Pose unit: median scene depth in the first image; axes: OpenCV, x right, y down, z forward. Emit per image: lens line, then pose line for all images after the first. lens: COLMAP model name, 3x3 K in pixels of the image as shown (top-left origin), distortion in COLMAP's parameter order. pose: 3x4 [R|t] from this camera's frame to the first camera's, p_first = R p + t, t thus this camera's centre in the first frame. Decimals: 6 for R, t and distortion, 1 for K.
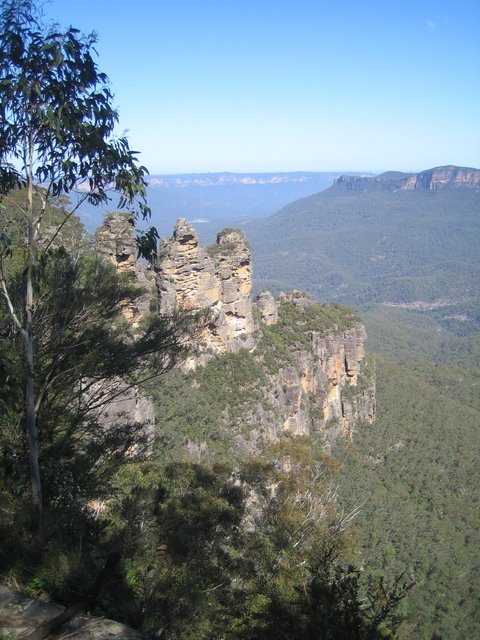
lens RADIAL K [[665.7, 0, 242.6], [0, 665.7, 325.6], [0, 0, 1]] dist [-0.104605, 0.000000]
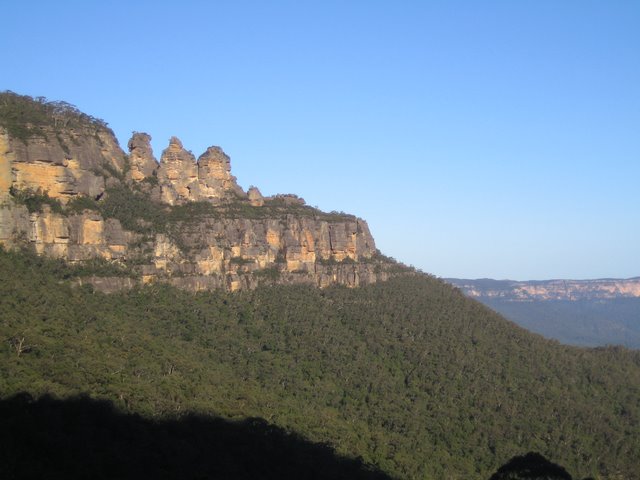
lens RADIAL K [[1103.9, 0, 320.2], [0, 1103.9, 240.1], [0, 0, 1]] dist [-0.117864, 0.000000]
pose [[0.845862, -0.042545, -0.531702, 1.896402], [-0.103144, 0.964954, -0.241300, 0.845056], [0.523334, 0.258948, 0.811830, -1.356492]]
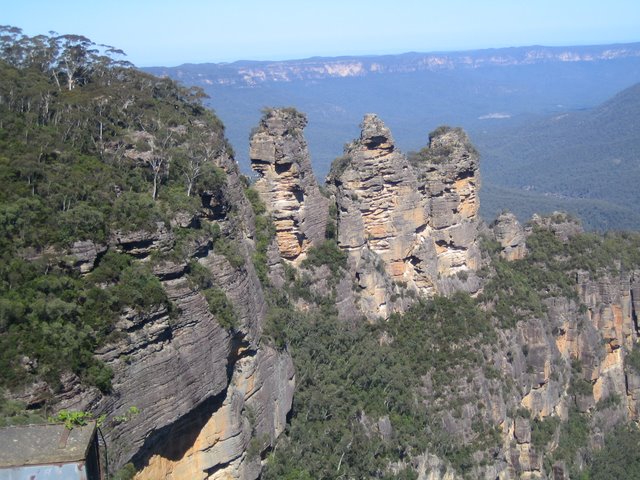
lens RADIAL K [[939.9, 0, 332.8], [0, 939.9, 229.8], [0, 0, 1]] dist [-0.133641, 0.000000]
pose [[0.970913, 0.007625, -0.239311, 0.102993], [-0.016164, 0.999300, -0.033743, 0.003745], [0.238886, 0.036630, 0.970356, -0.022944]]
